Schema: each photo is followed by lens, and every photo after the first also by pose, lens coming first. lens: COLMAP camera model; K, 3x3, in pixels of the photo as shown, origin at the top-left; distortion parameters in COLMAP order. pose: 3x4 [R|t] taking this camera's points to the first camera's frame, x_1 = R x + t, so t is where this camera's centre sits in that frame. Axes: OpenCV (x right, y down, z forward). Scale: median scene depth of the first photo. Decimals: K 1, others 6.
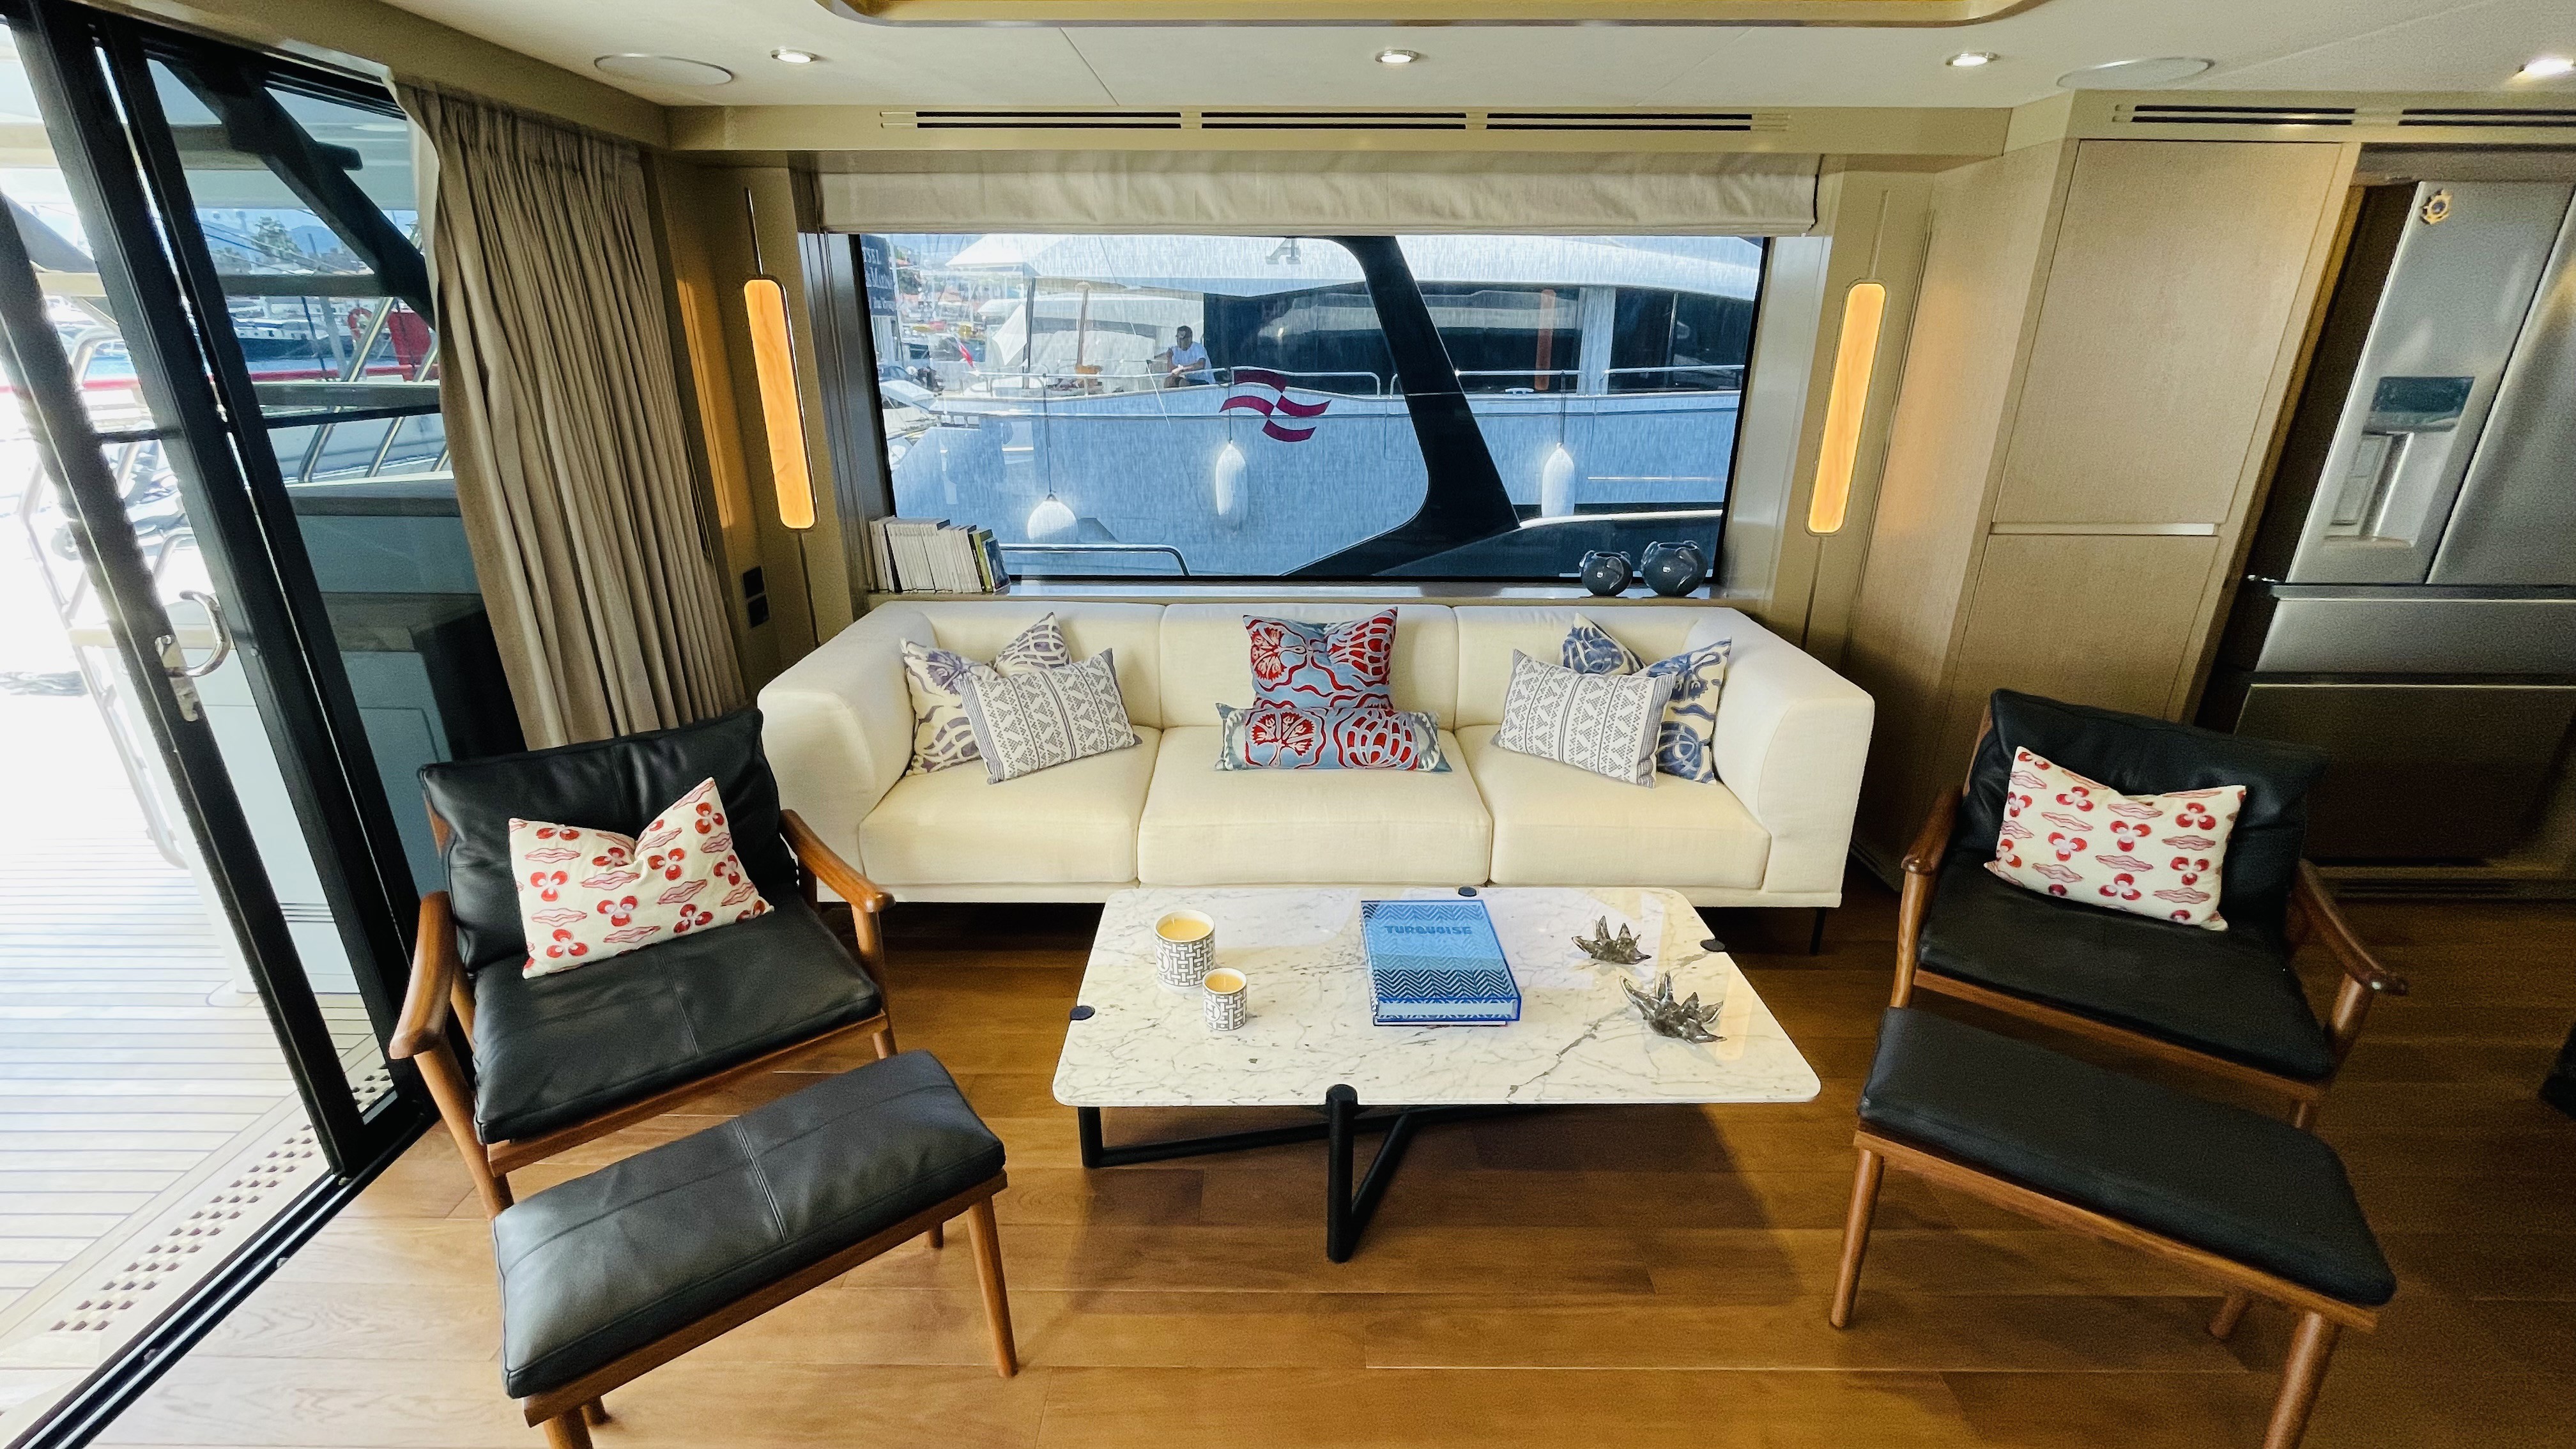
lens RADIAL K [[1041.4, 0, 1283.8], [0, 1041.4, 718.1], [0, 0, 1]] dist [-0.001285, -0.000124]
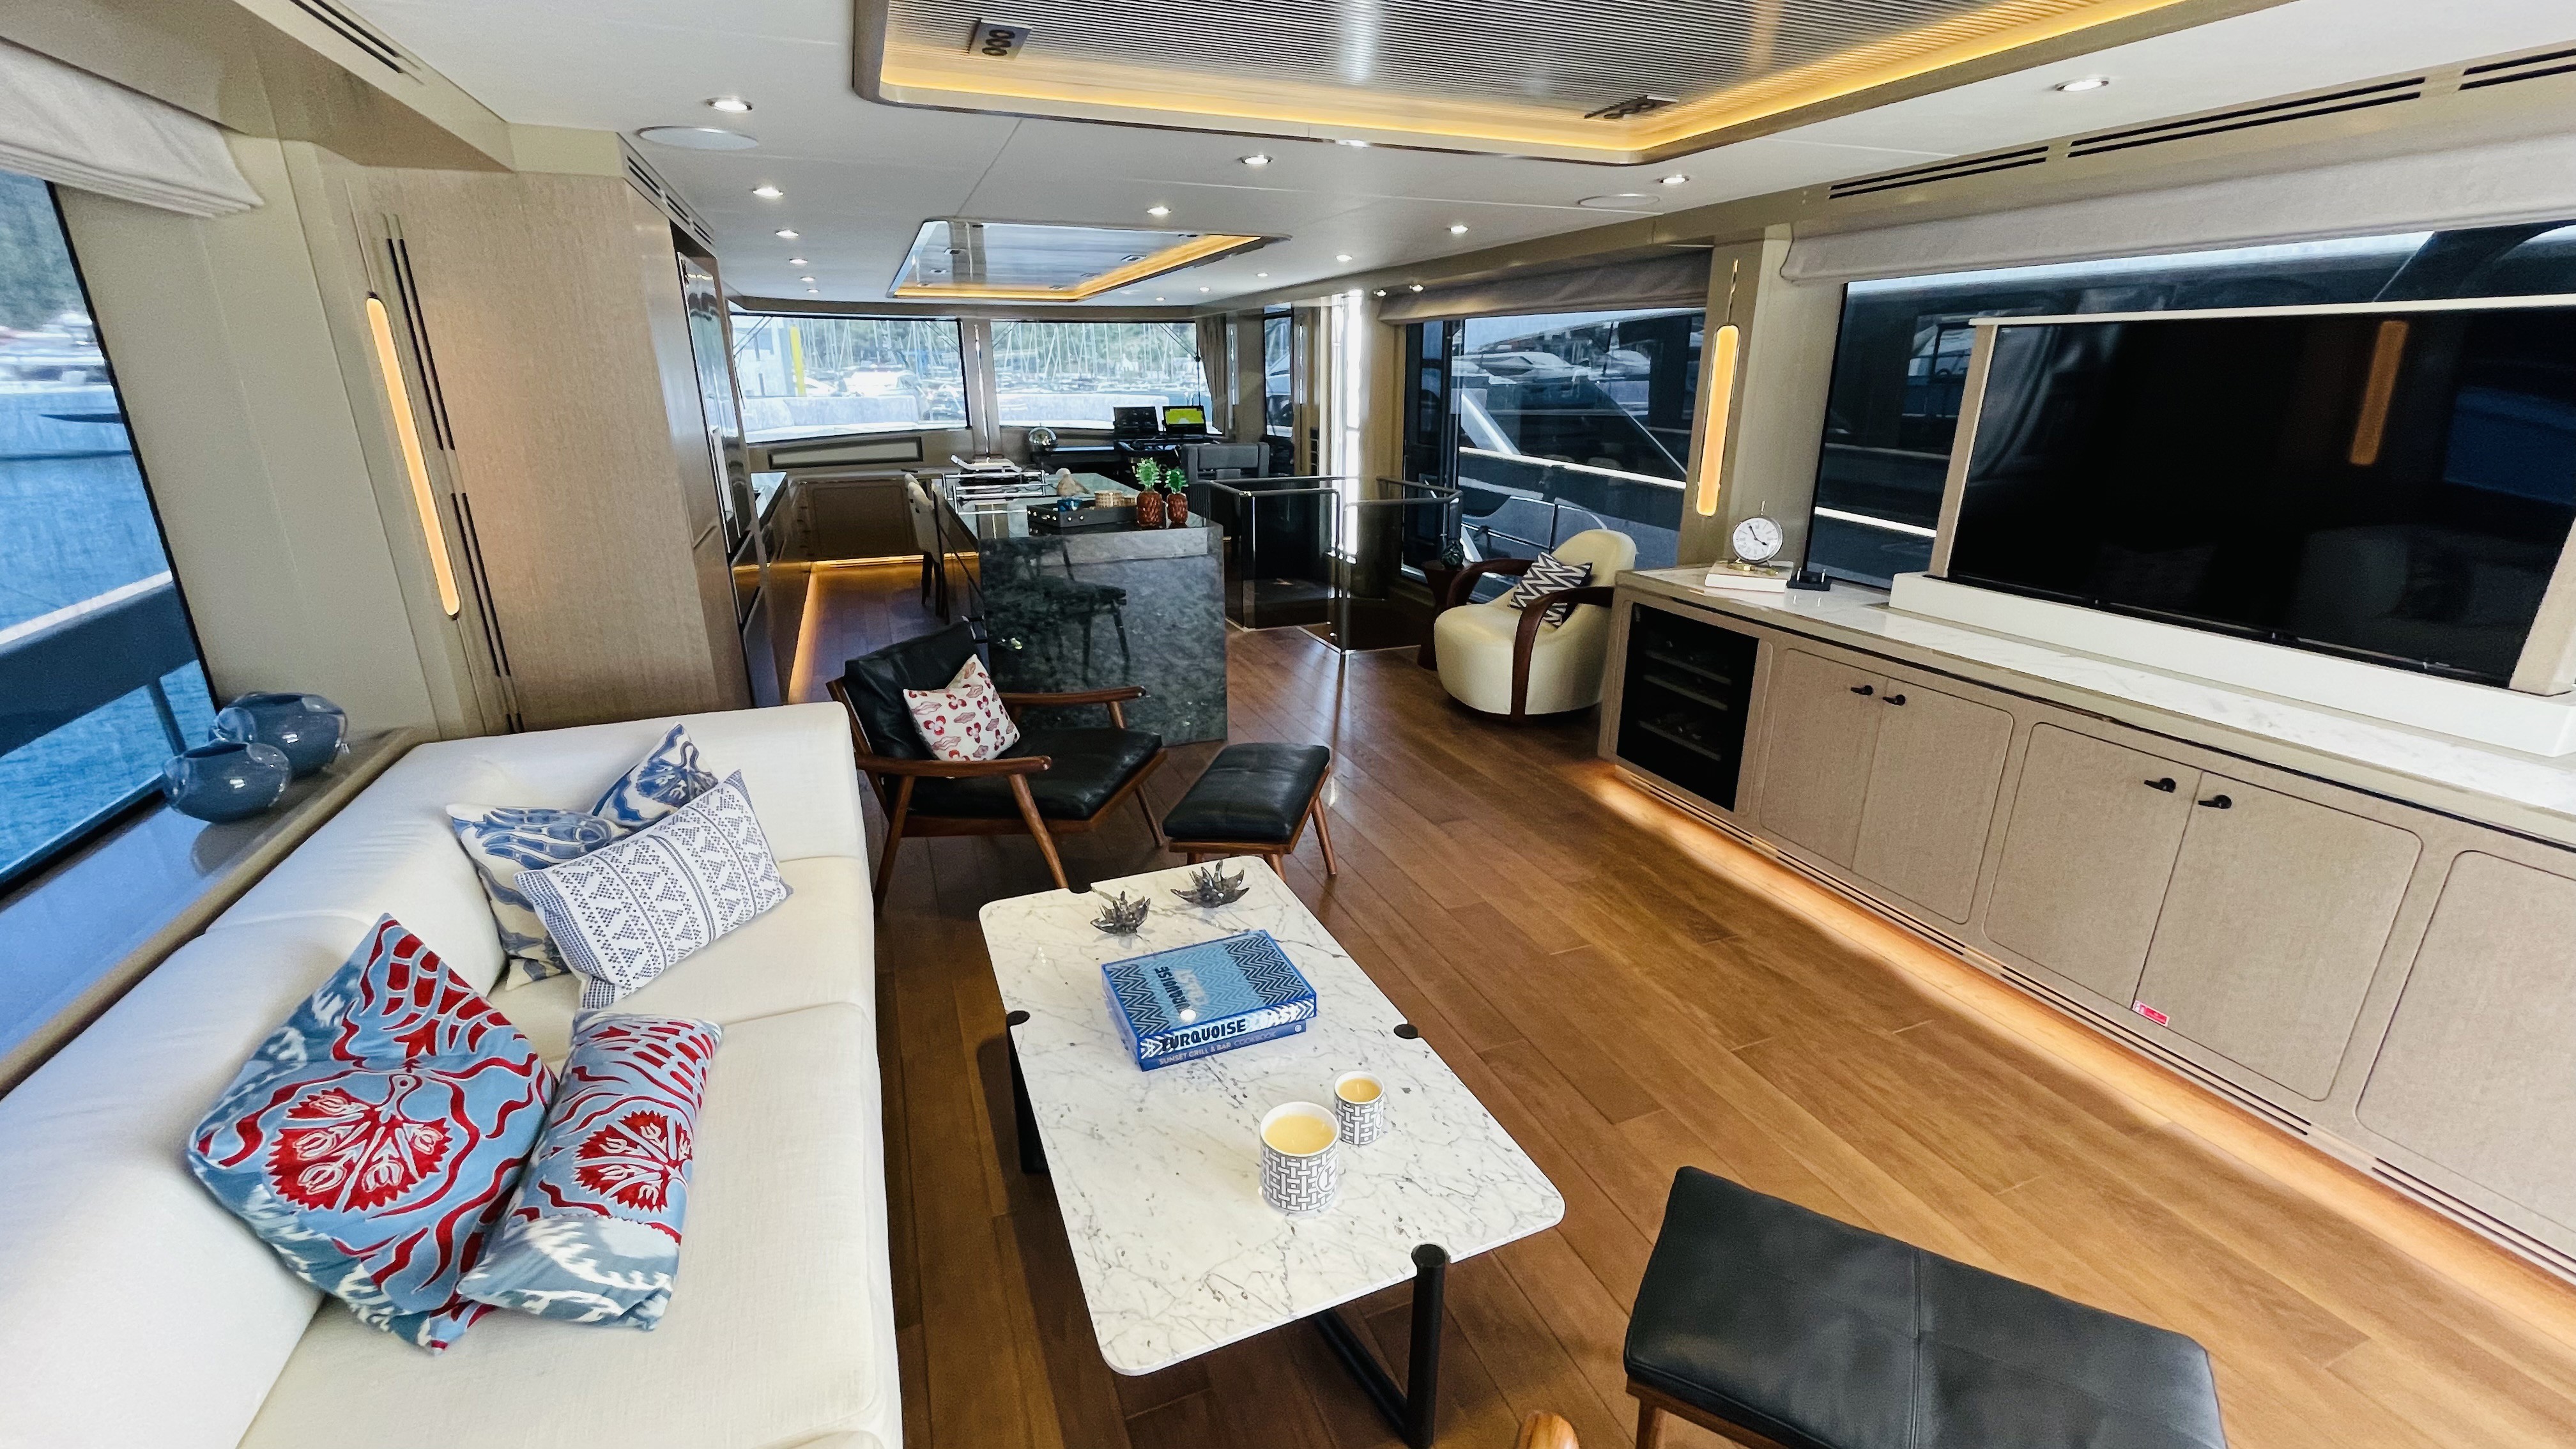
lens RADIAL K [[1041.4, 0, 1283.8], [0, 1041.4, 718.1], [0, 0, 1]] dist [-0.001285, -0.000124]
pose [[-0.375233, -0.296828, 0.878119, -0.545578], [0.319346, 0.847946, 0.423090, -0.310960], [-0.870183, 0.439181, -0.223387, 0.849950]]
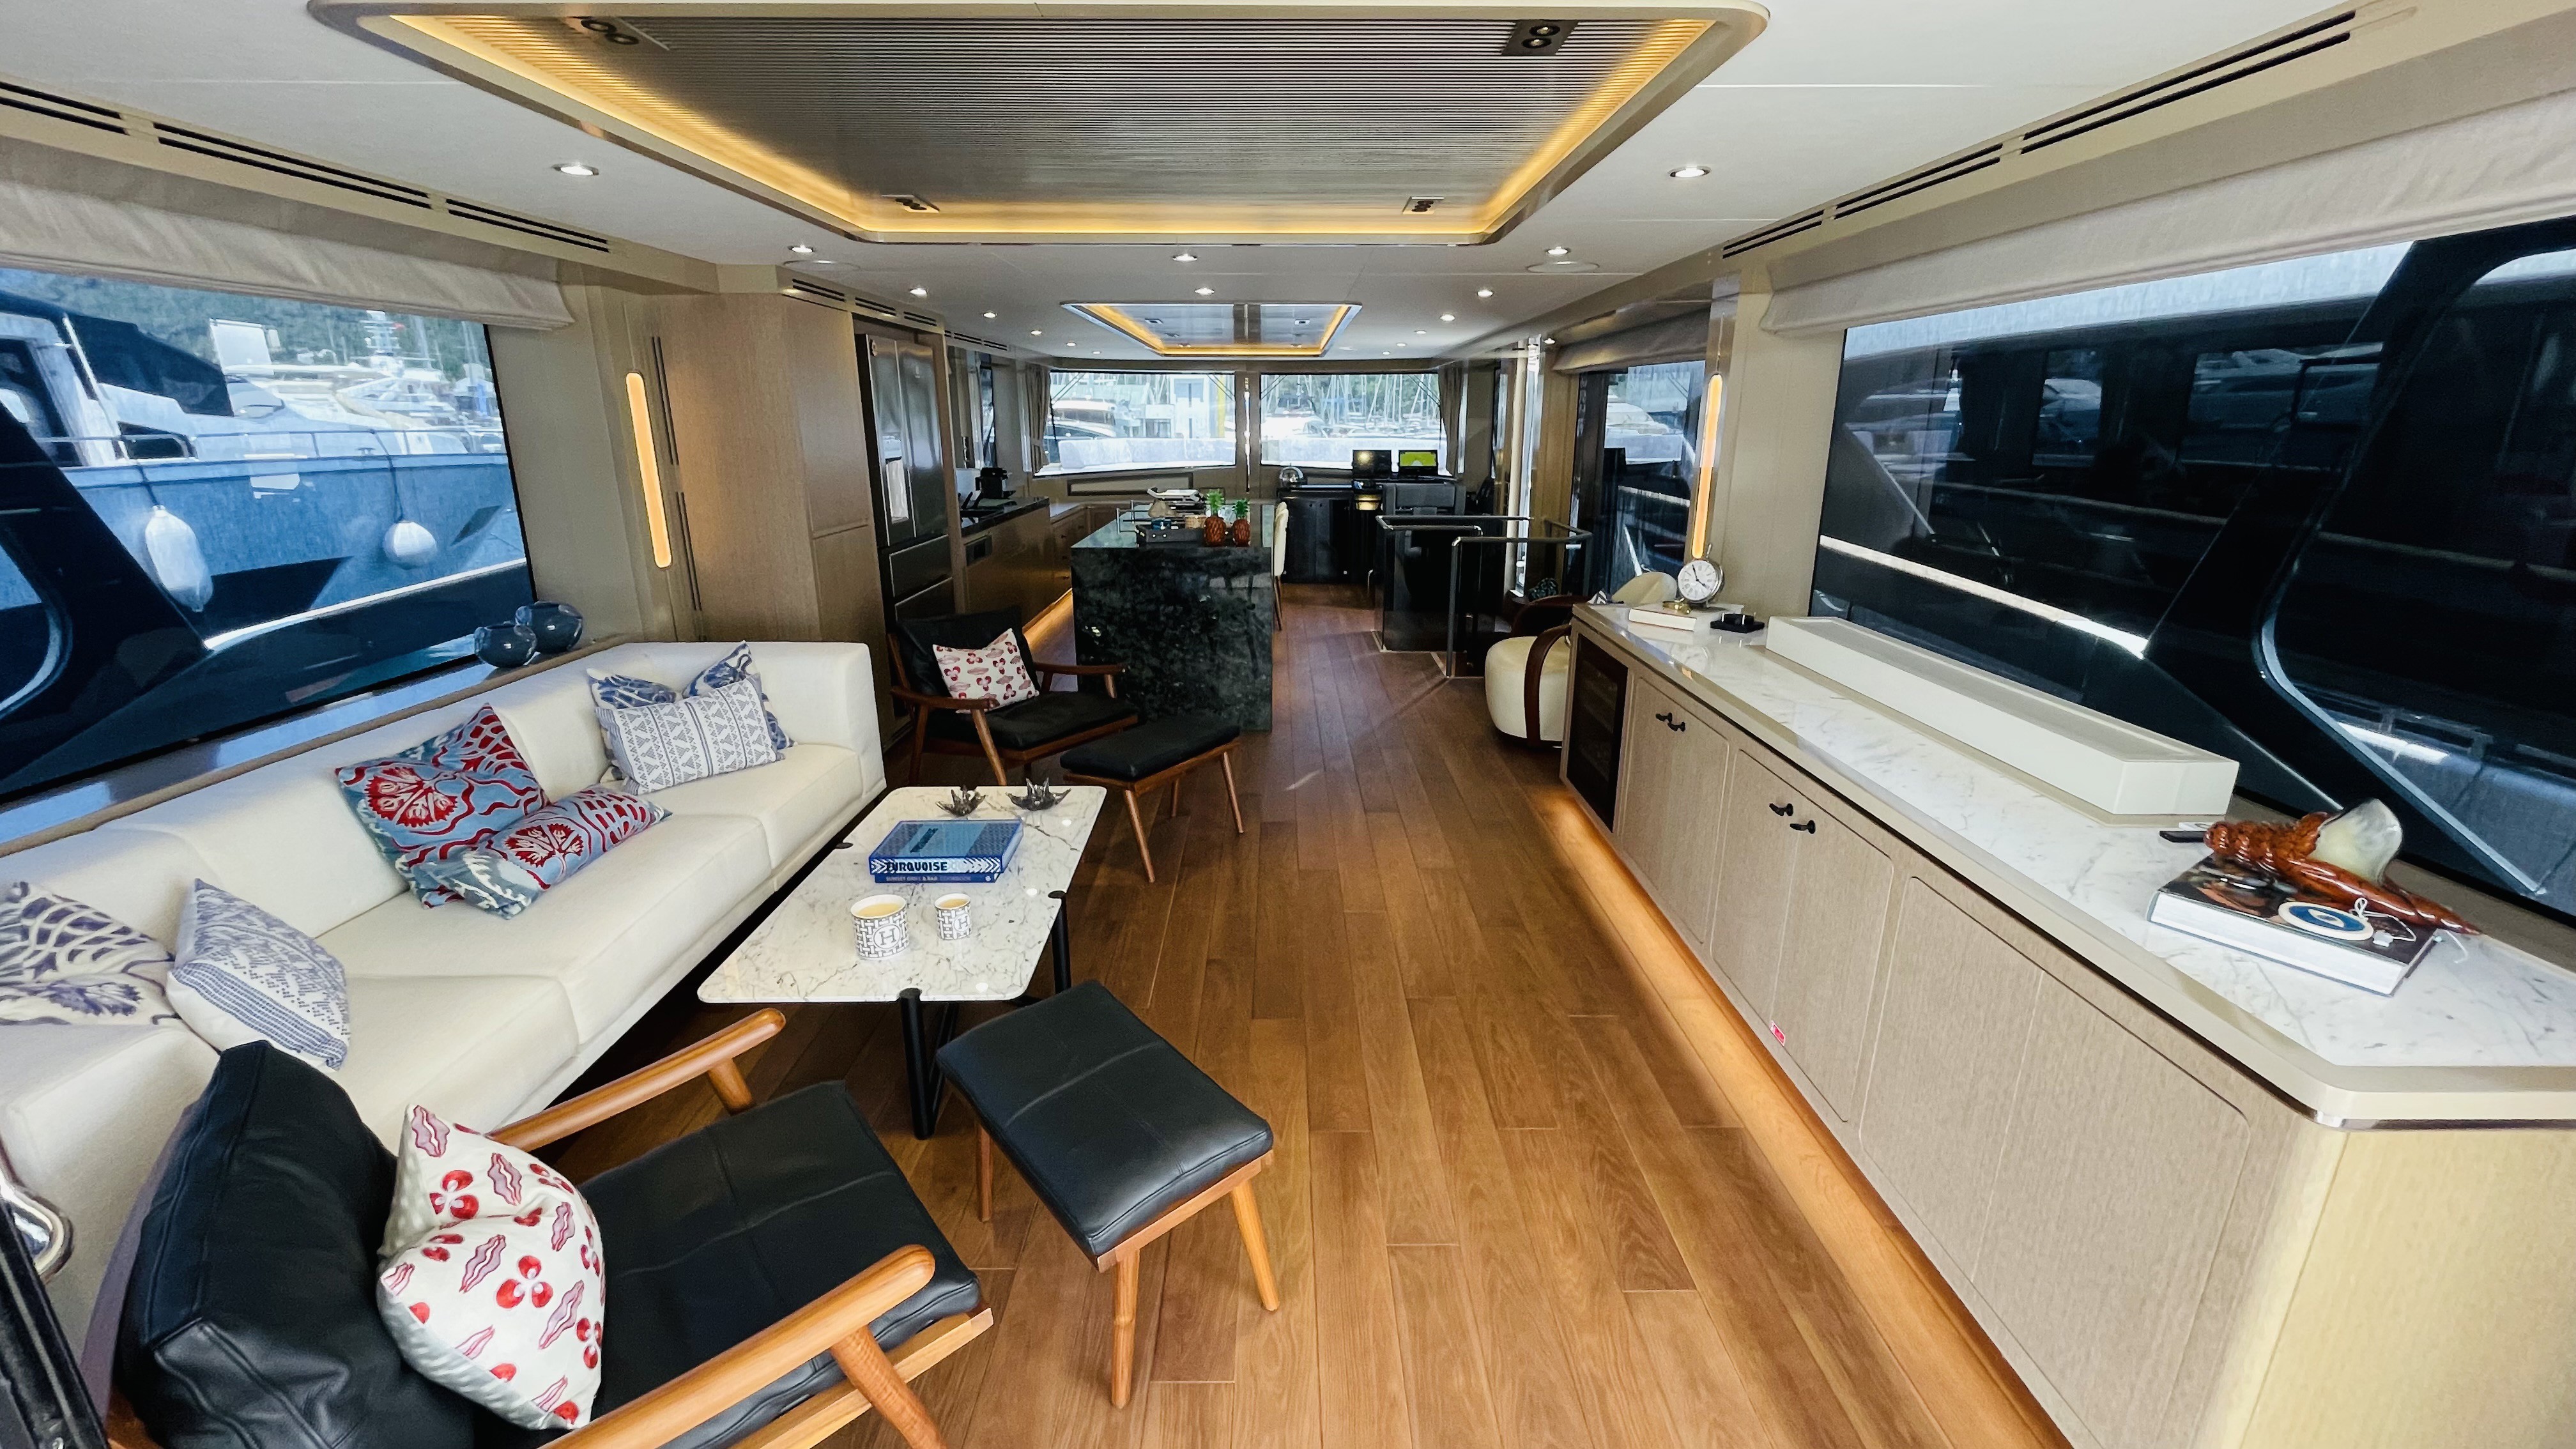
lens RADIAL K [[1041.4, 0, 1283.8], [0, 1041.4, 718.1], [0, 0, 1]] dist [-0.001285, -0.000124]
pose [[-0.009984, -0.282162, 0.959315, -0.944325], [0.343184, 0.900126, 0.268324, -0.121195], [-0.939215, 0.331901, 0.087847, 0.322222]]
